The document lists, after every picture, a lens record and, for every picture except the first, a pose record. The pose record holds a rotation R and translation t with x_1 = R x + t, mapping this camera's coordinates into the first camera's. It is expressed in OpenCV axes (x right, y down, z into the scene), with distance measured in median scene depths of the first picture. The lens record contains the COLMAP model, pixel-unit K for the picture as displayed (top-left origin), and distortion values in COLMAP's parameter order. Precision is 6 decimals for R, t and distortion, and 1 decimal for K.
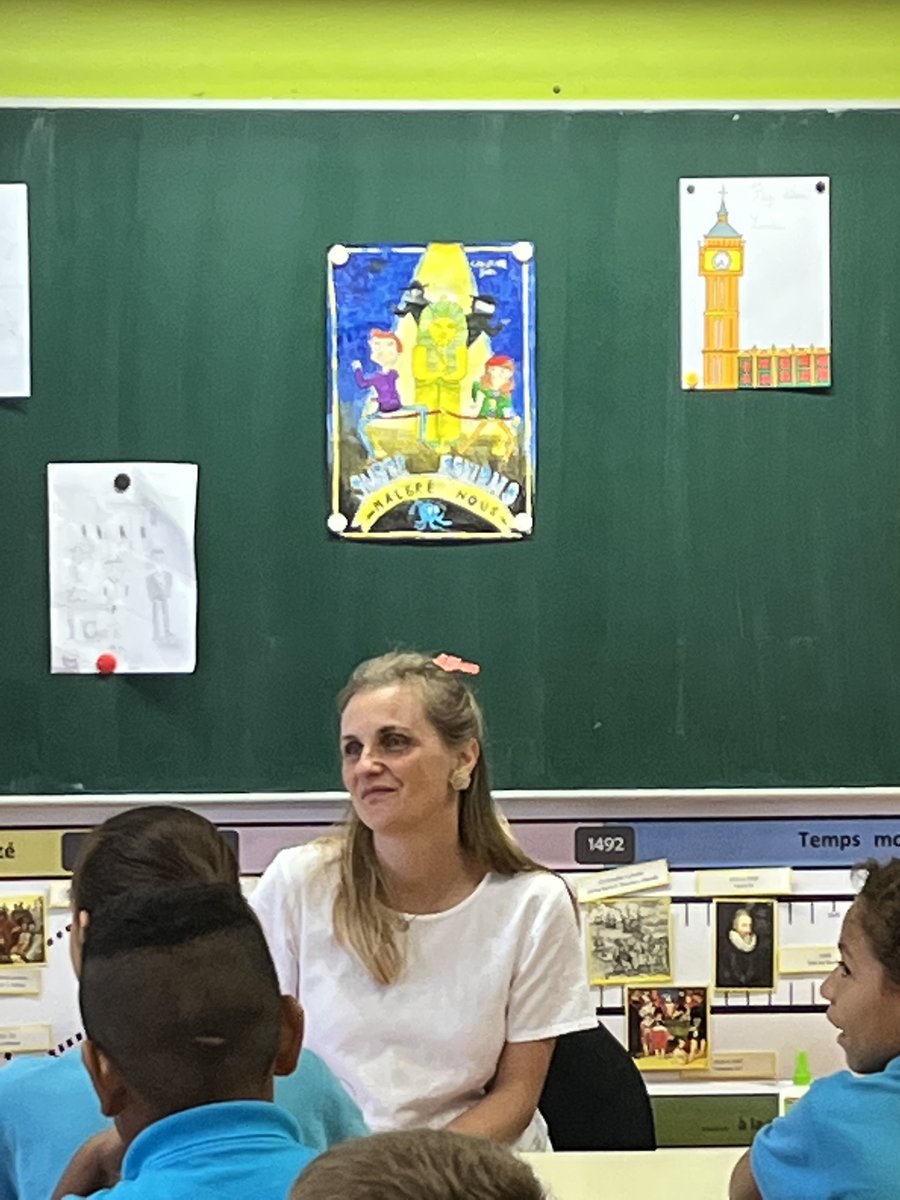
lens RADIAL K [[4642.3, 0, 451.2], [0, 4642.3, 597.7], [0, 0, 1]] dist [0.158299, 0.000000]
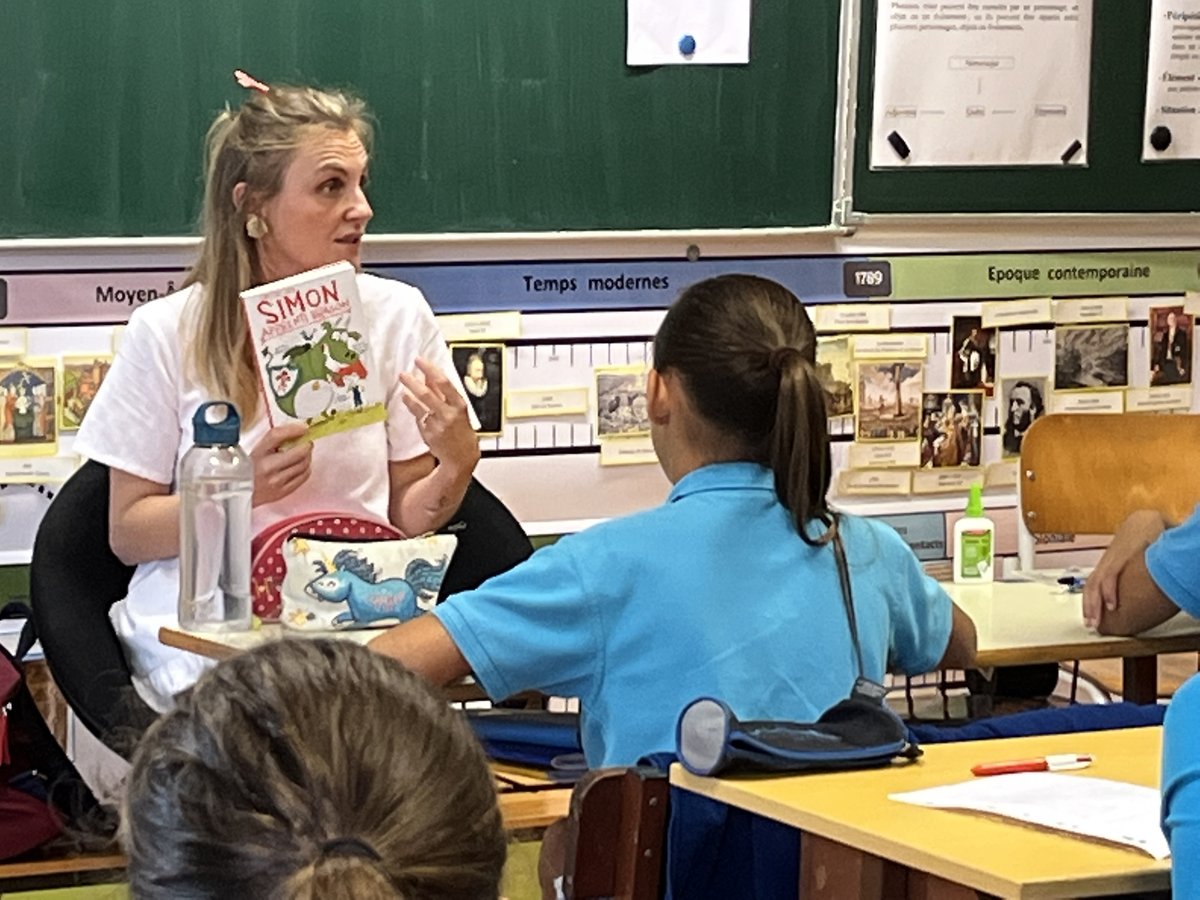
lens RADIAL K [[4642.3, 0, 598.3], [0, 4642.3, 452.0], [0, 0, 1]] dist [0.158299, 0.000000]
pose [[0.887110, -0.025847, 0.460834, -0.374058], [-0.011229, 0.996927, 0.077532, 0.010450], [-0.461422, -0.073954, 0.884093, 0.106395]]
